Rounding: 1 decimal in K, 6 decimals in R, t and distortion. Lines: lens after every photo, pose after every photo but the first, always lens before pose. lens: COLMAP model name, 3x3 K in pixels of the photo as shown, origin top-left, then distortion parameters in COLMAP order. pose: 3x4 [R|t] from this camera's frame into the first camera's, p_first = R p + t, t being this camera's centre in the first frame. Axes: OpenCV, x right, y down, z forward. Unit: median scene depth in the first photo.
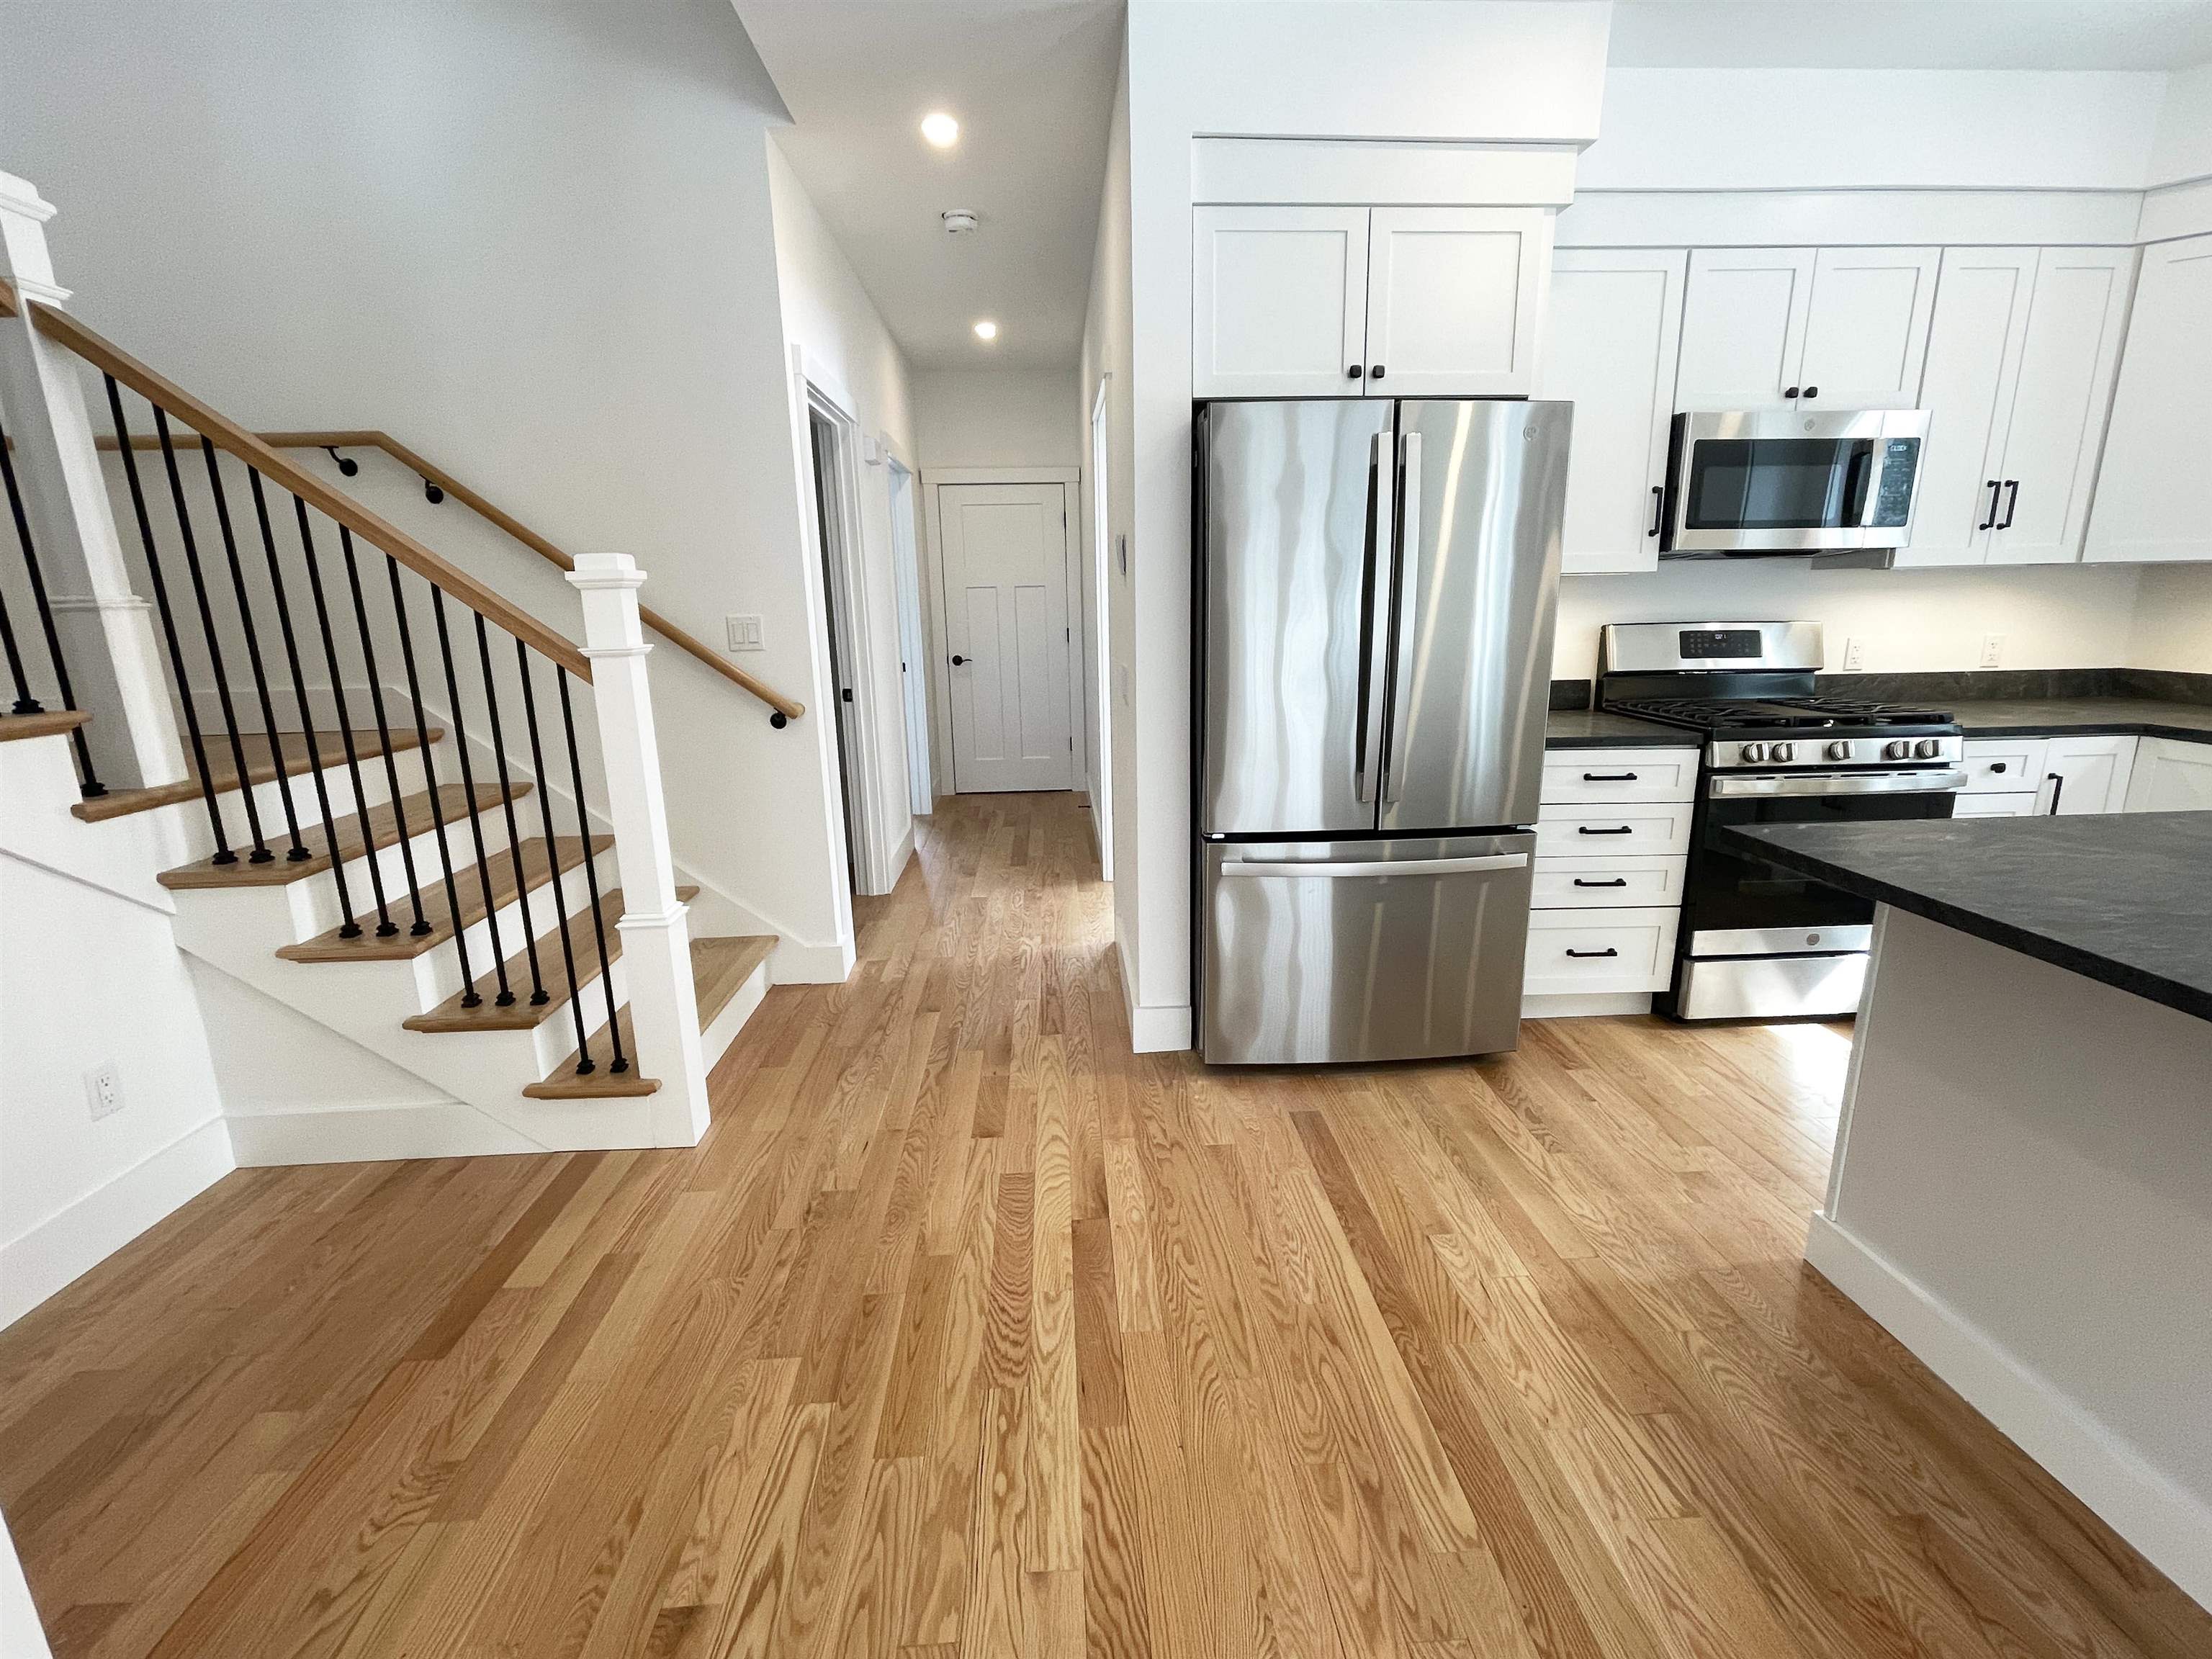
lens RADIAL K [[970.6, 0, 1100.4], [0, 970.6, 825.0], [0, 0, 1]] dist [-0.000253, -0.001108]
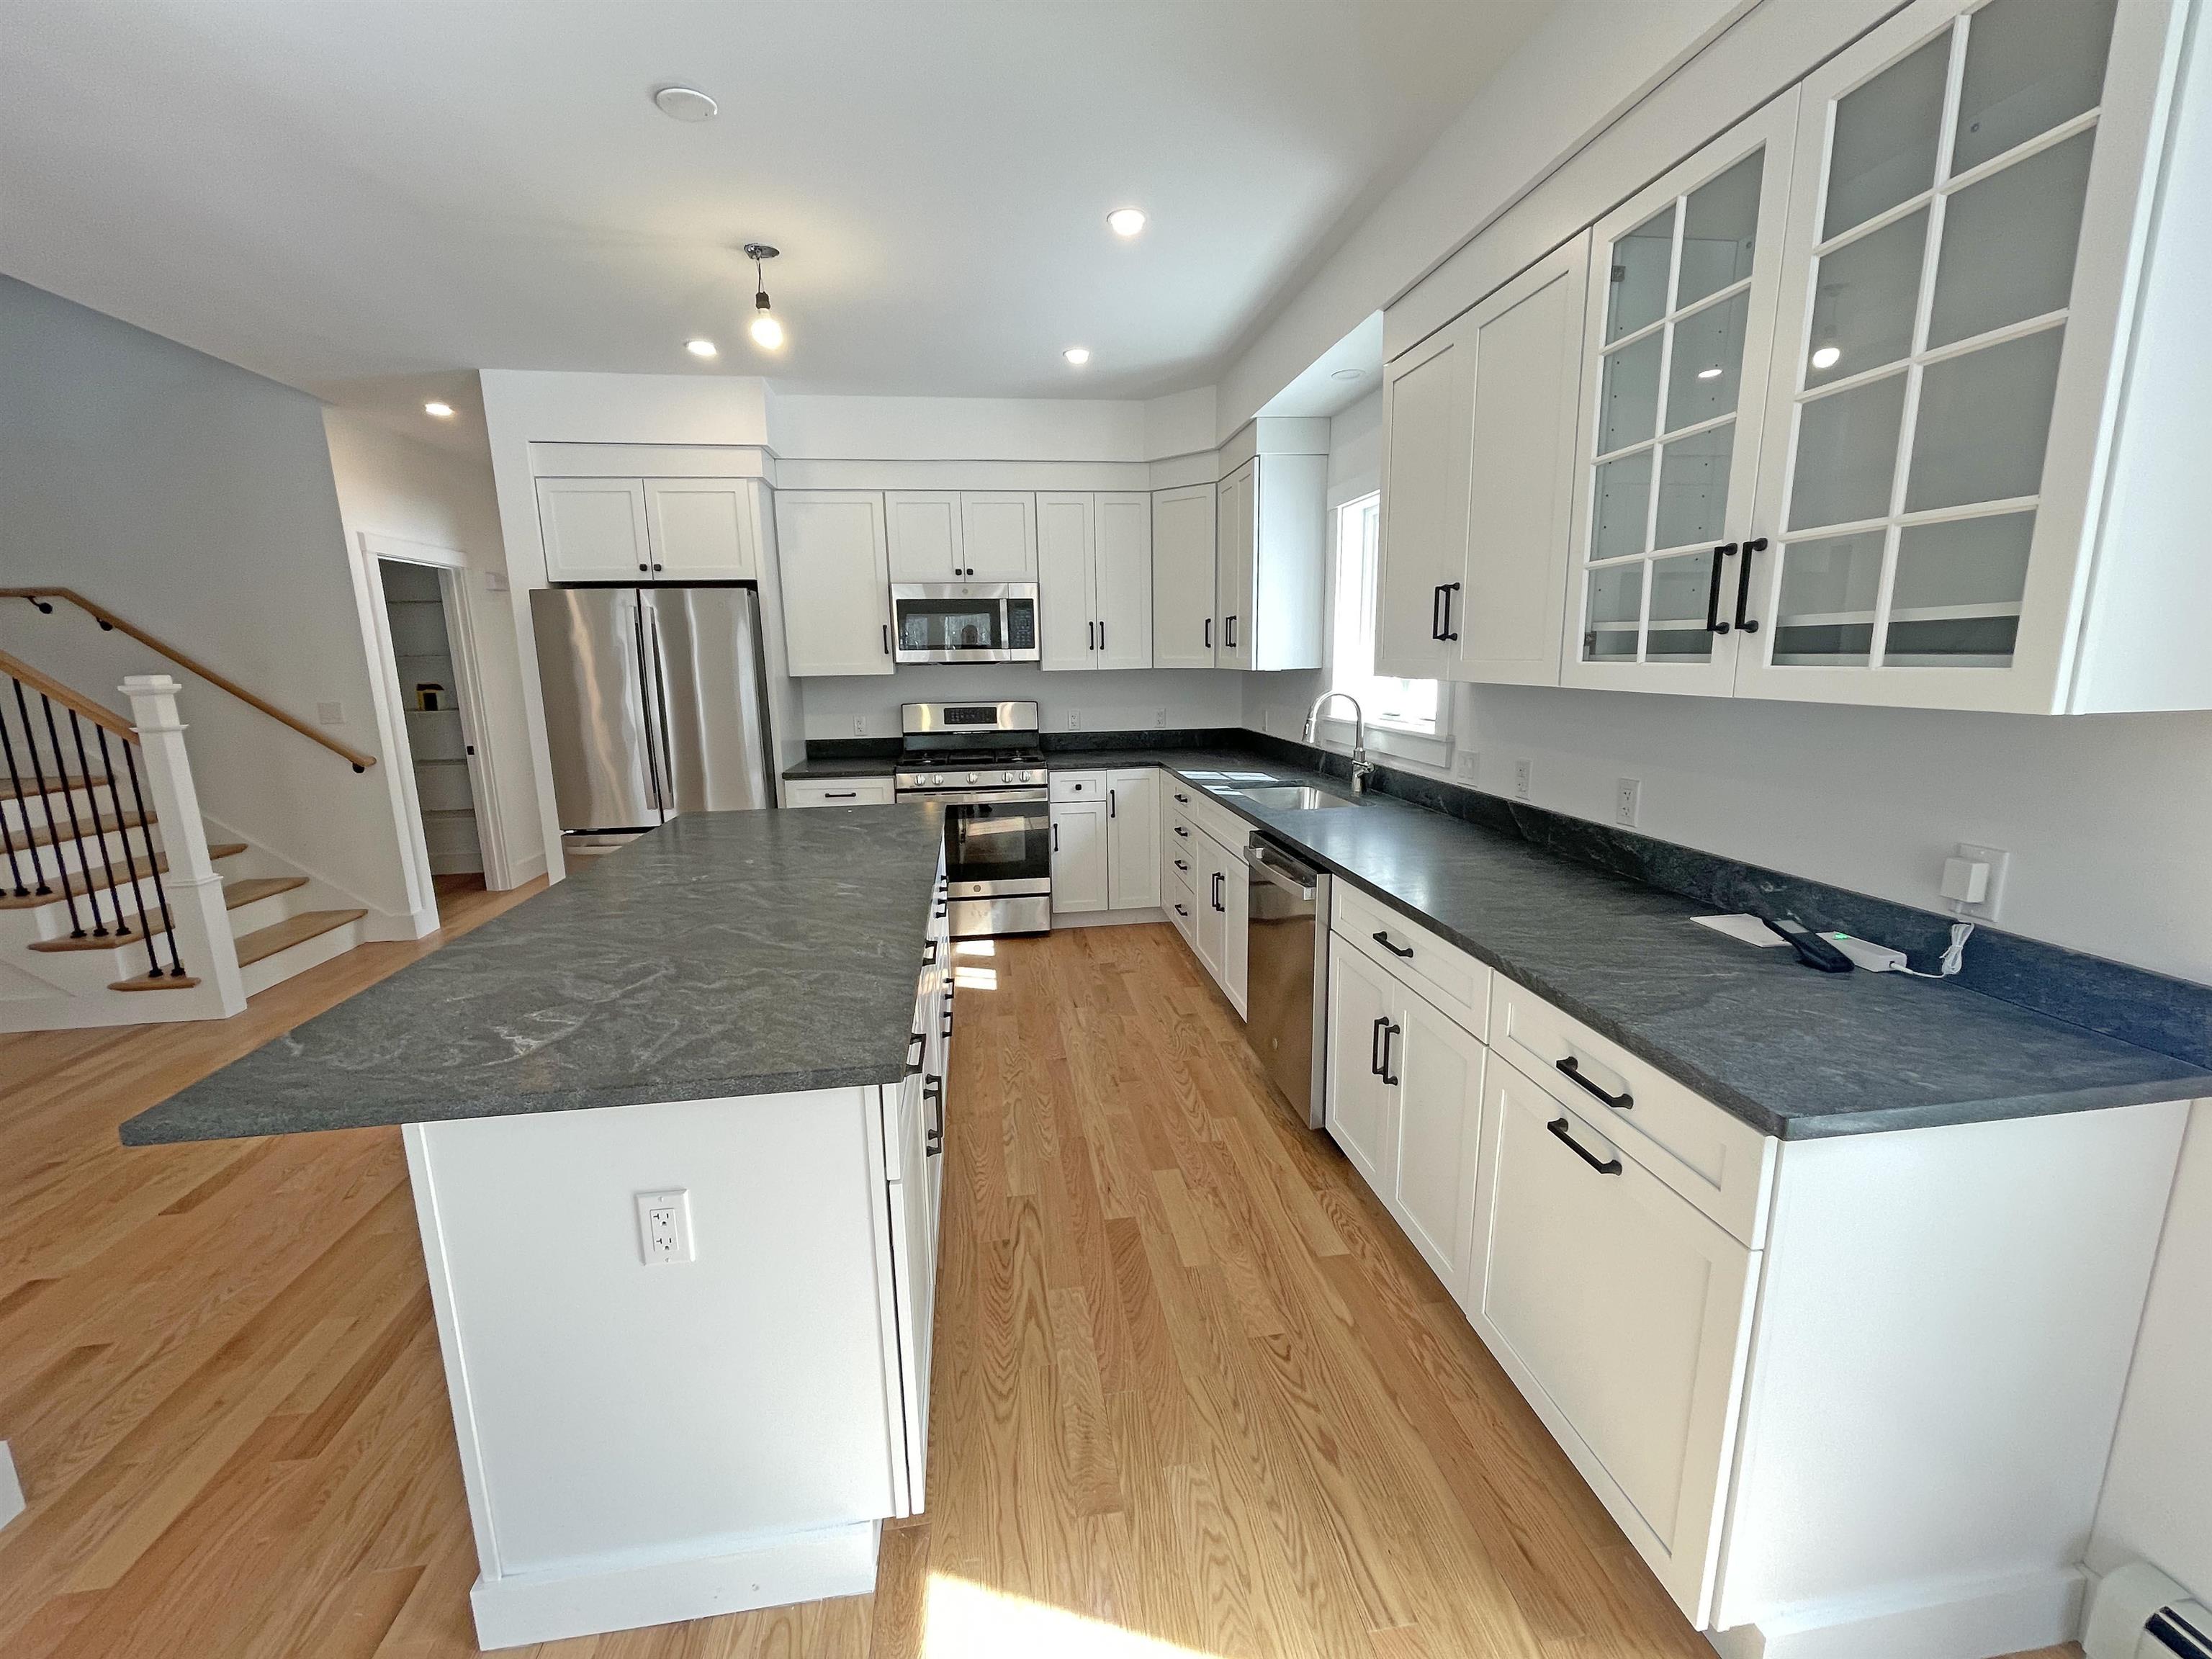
lens RADIAL K [[893.6, 0, 1101.7], [0, 893.6, 826.2], [0, 0, 1]] dist [0.001354, 0.000183]
pose [[0.996403, -0.015855, 0.083241, 0.924338], [0.019075, 0.999095, -0.038027, 0.079514], [-0.082563, 0.039478, 0.995804, -0.654344]]
